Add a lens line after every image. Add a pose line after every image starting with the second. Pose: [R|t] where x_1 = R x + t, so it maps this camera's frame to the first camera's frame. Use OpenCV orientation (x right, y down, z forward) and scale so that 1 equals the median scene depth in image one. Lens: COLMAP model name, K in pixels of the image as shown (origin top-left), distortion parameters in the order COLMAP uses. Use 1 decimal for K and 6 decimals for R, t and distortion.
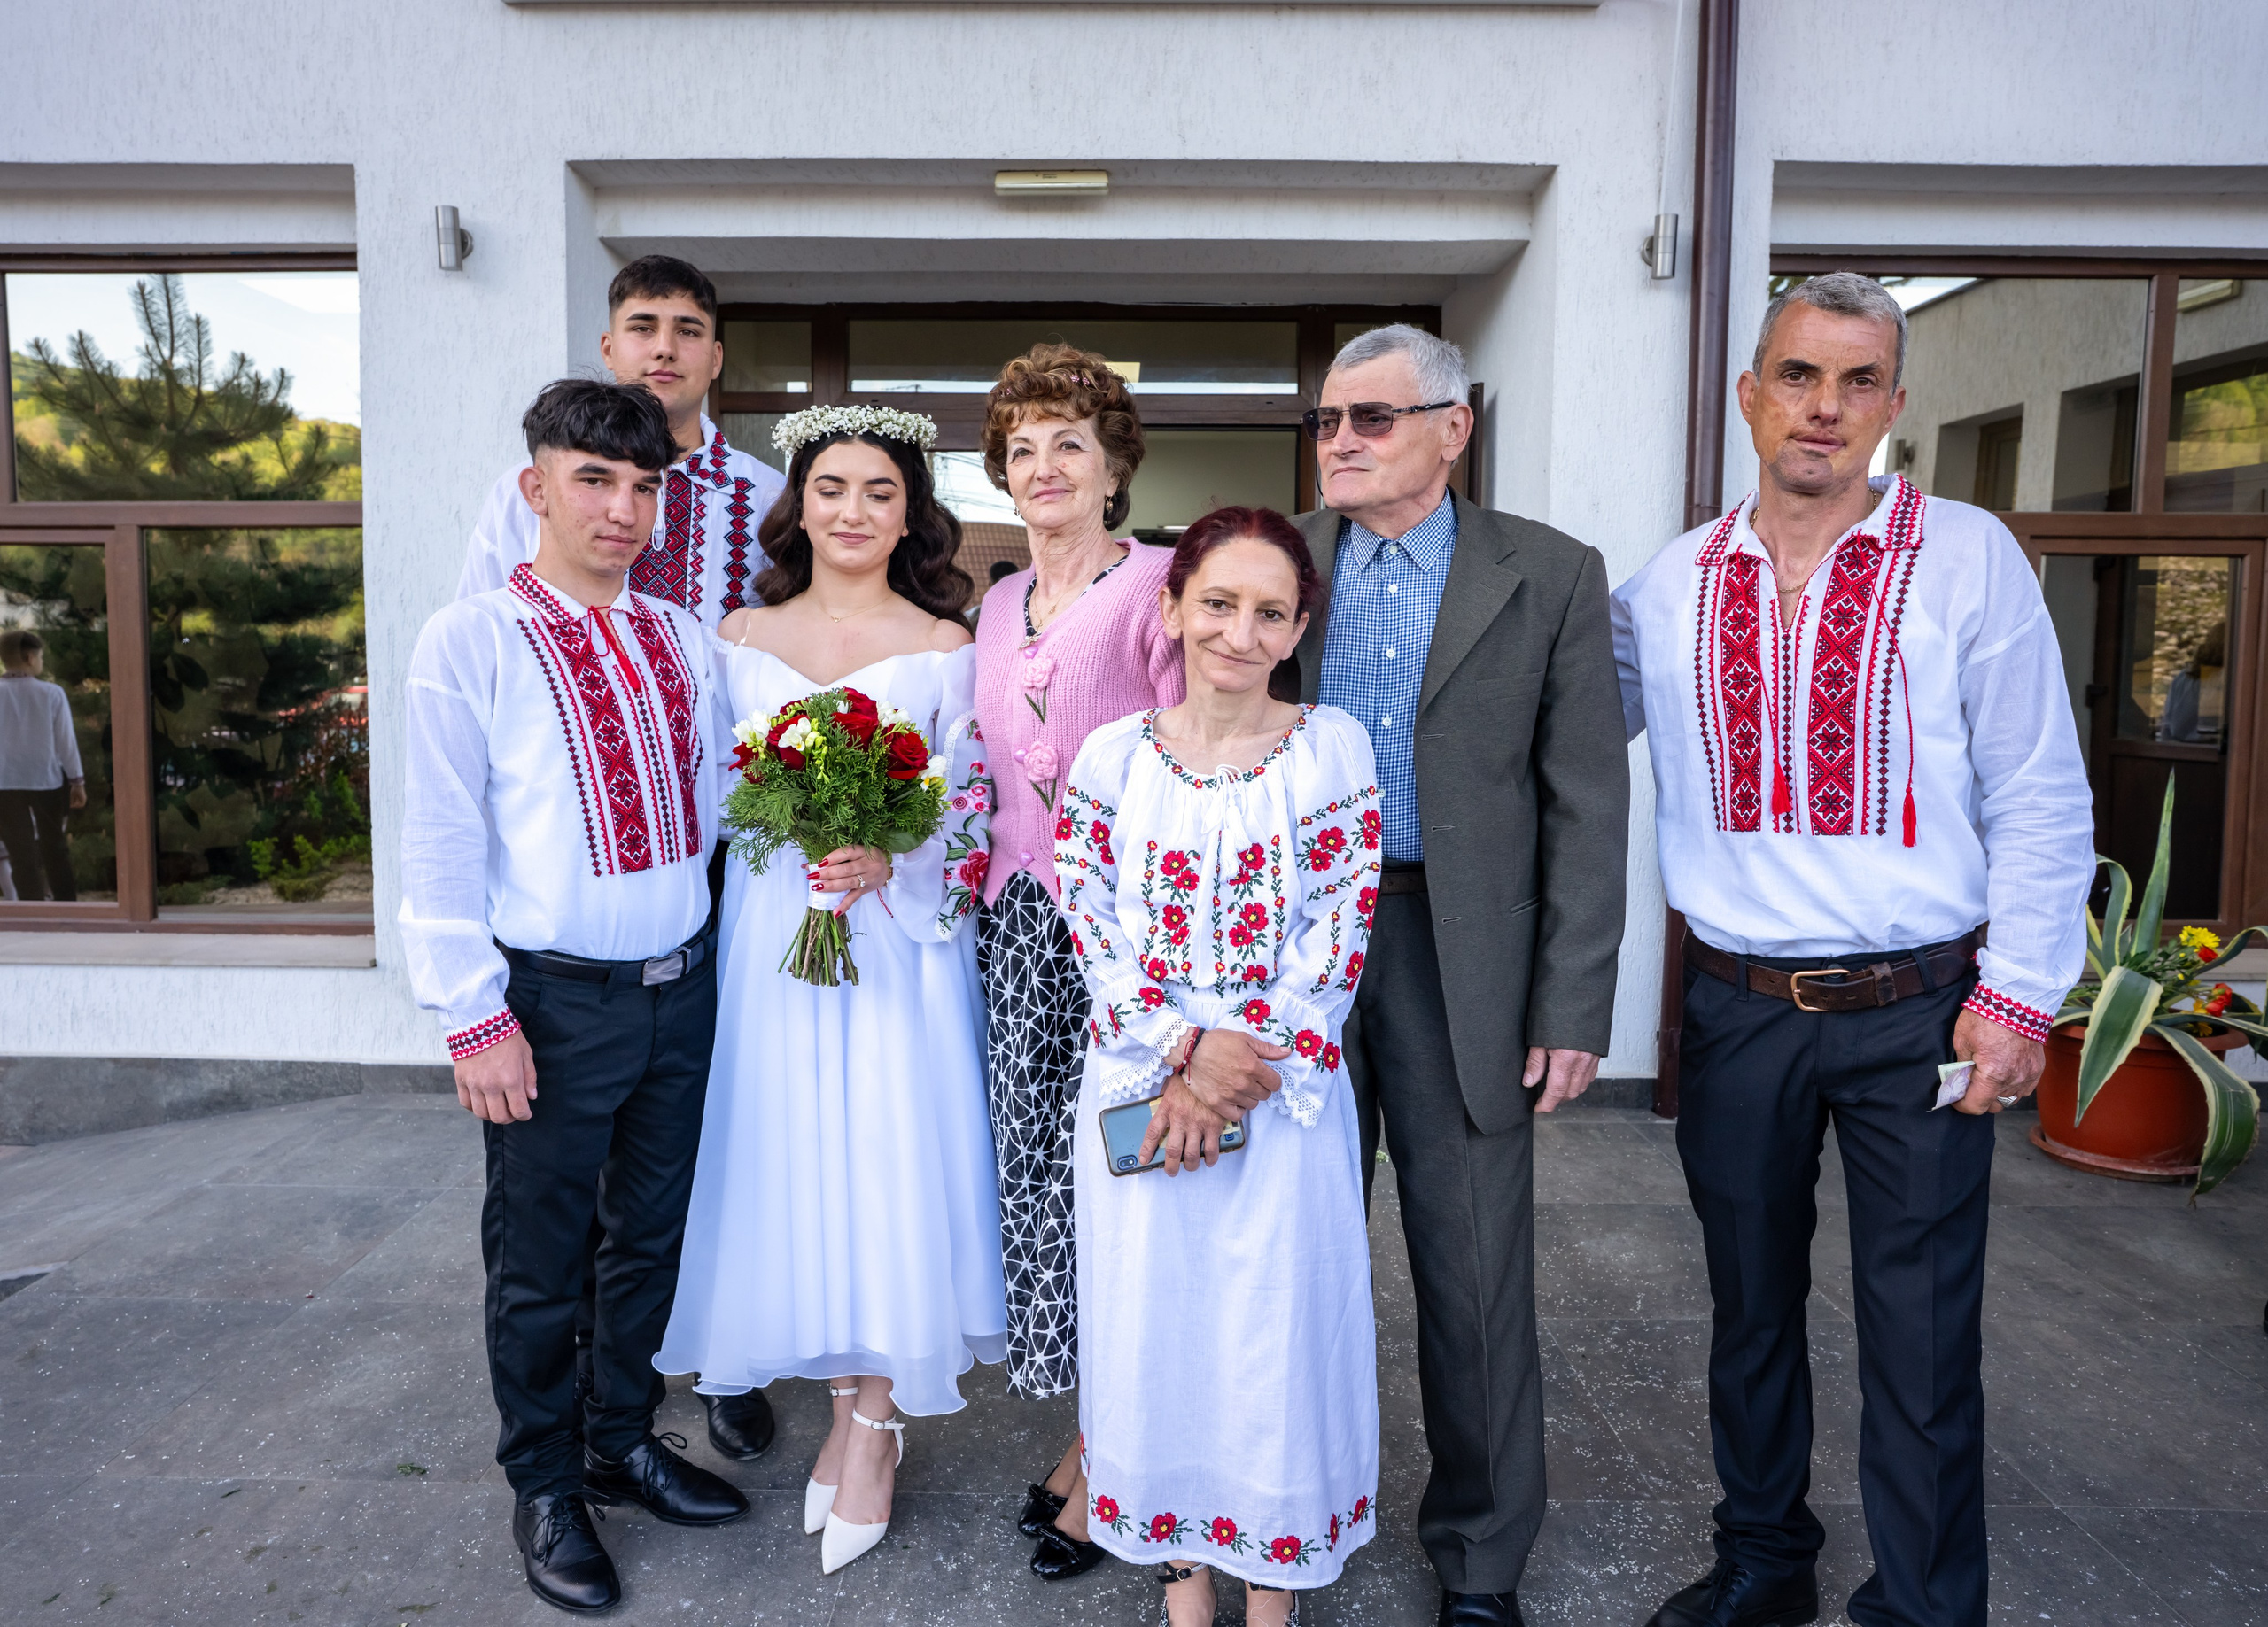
lens RADIAL K [[1463.7, 0, 1095.4], [0, 1463.7, 763.1], [0, 0, 1]] dist [-0.053080, 0.041258]
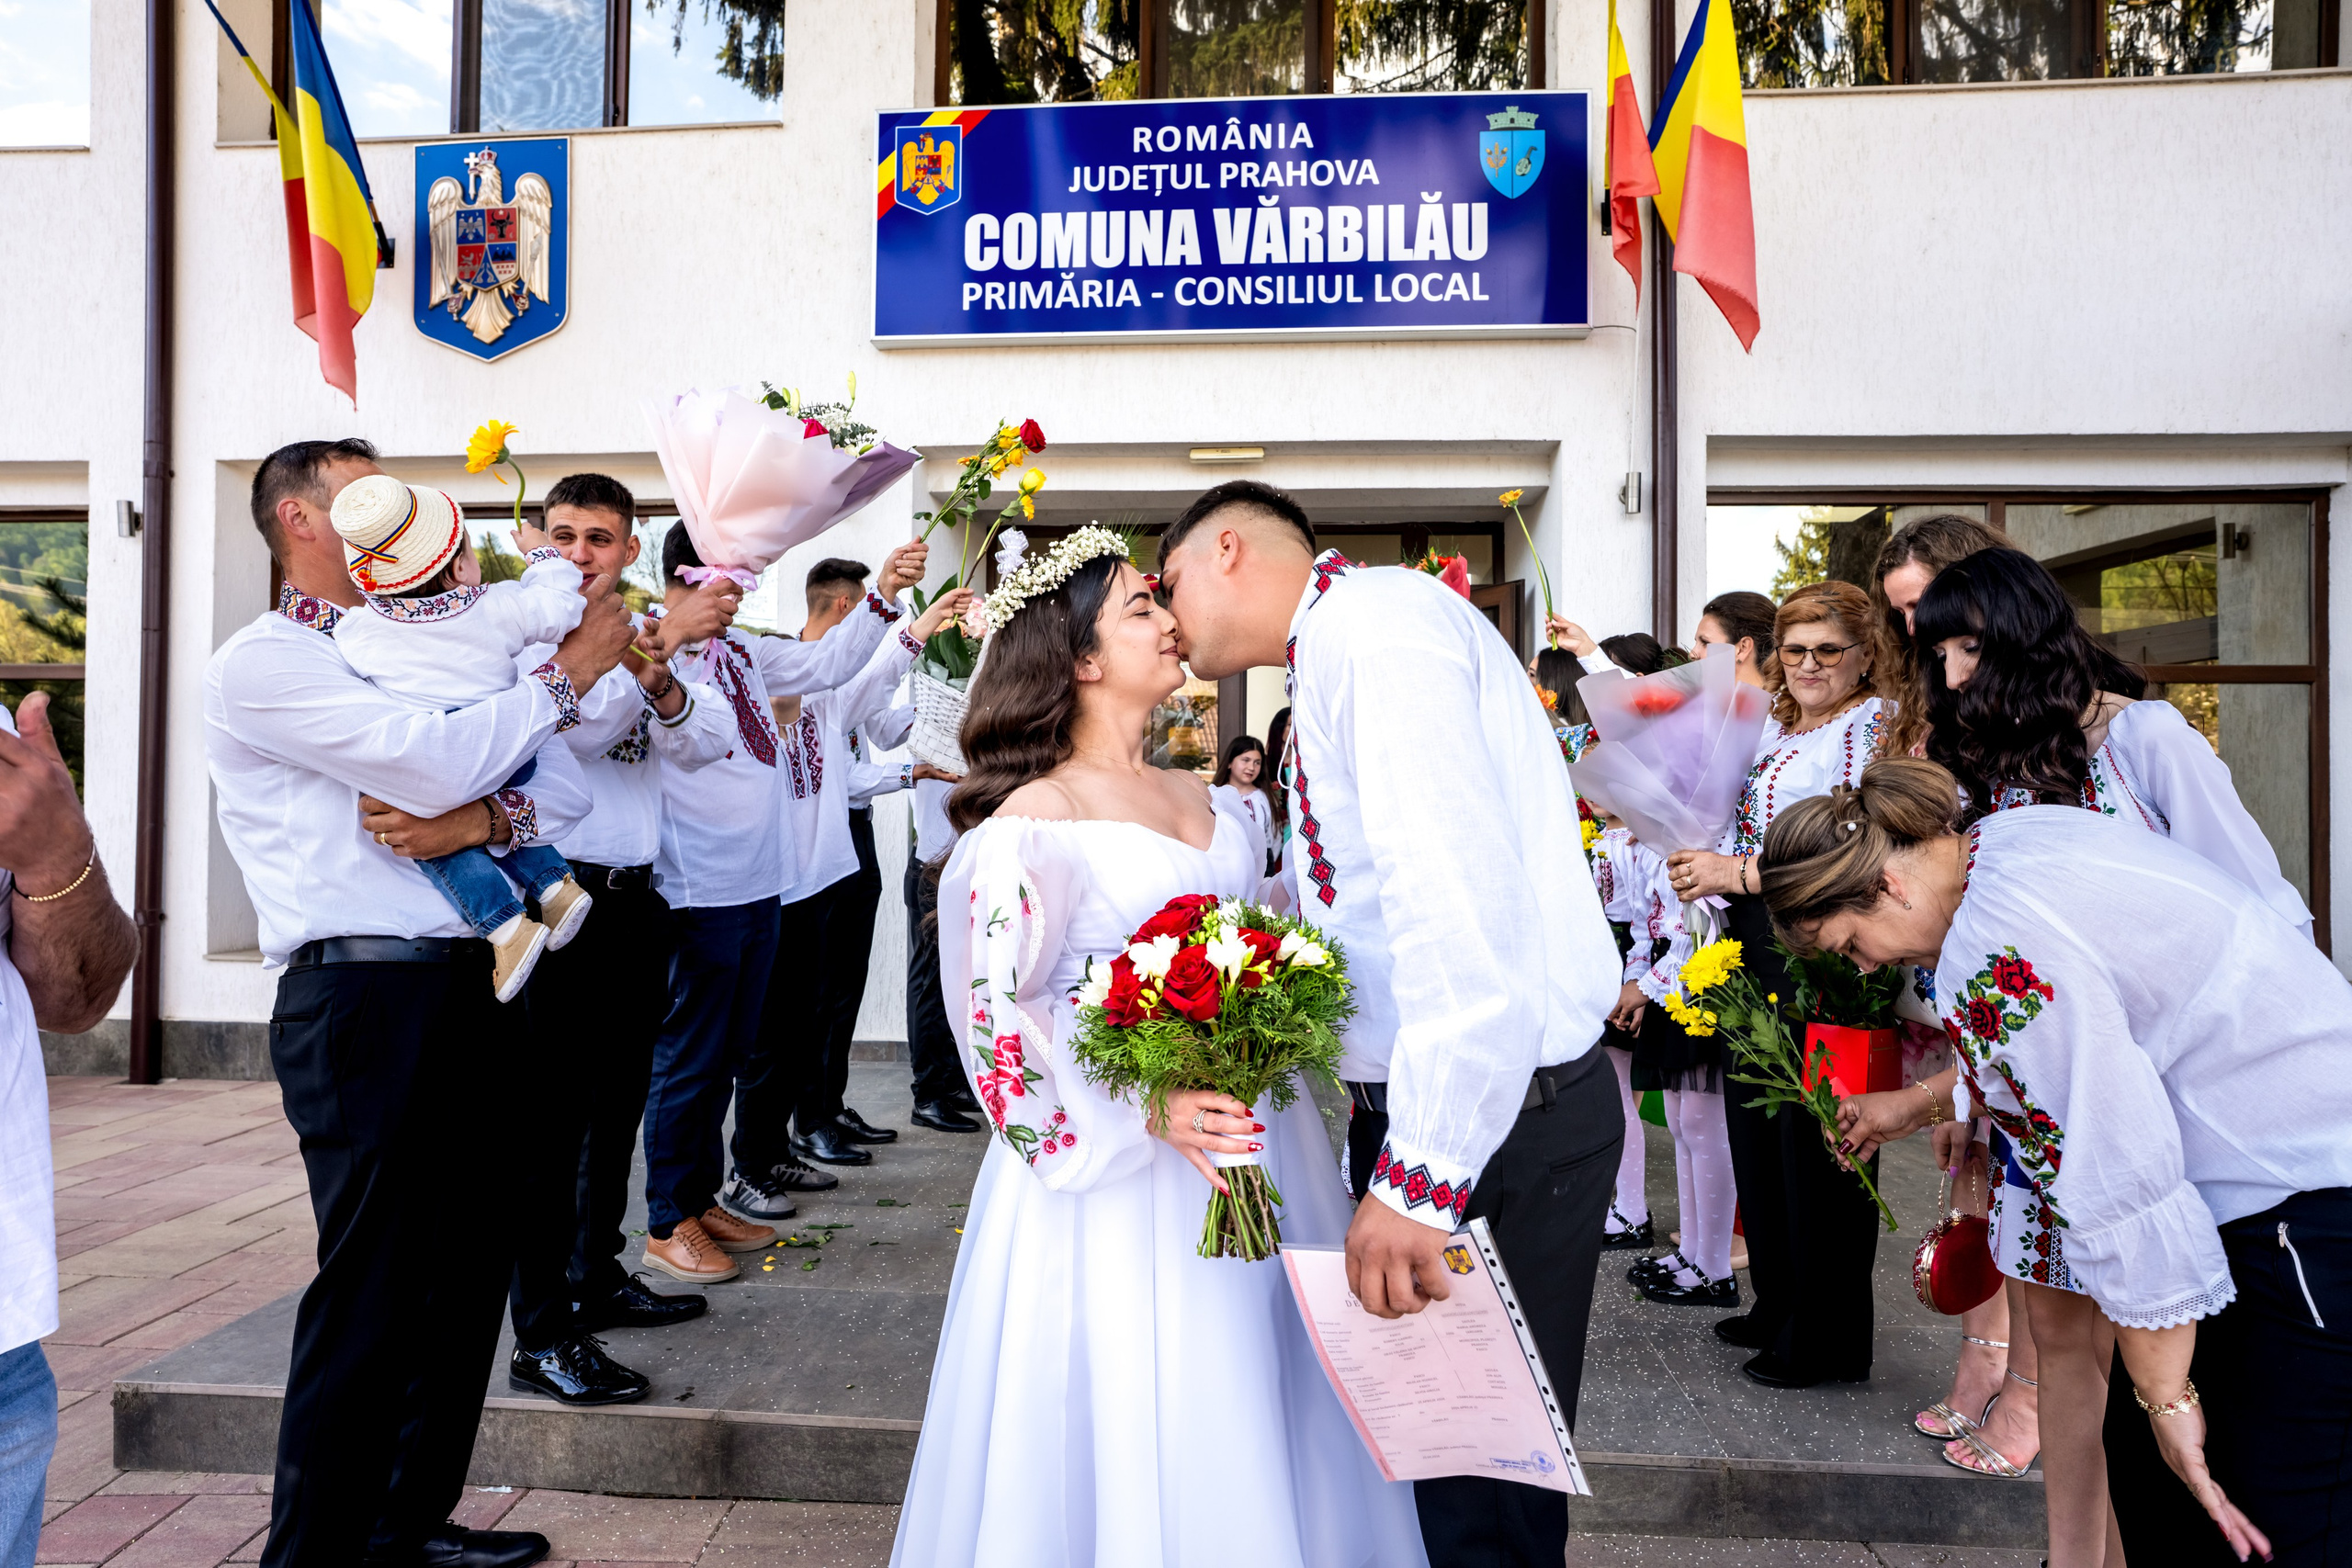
lens RADIAL K [[1394.5, 0, 1163.4], [0, 1394.5, 776.4], [0, 0, 1]] dist [-0.056699, 0.043861]
pose [[0.997469, 0.000029, -0.071102, 0.007434], [-0.006659, 0.995642, -0.093018, 0.073709], [0.070789, 0.093256, 0.993122, -0.431443]]
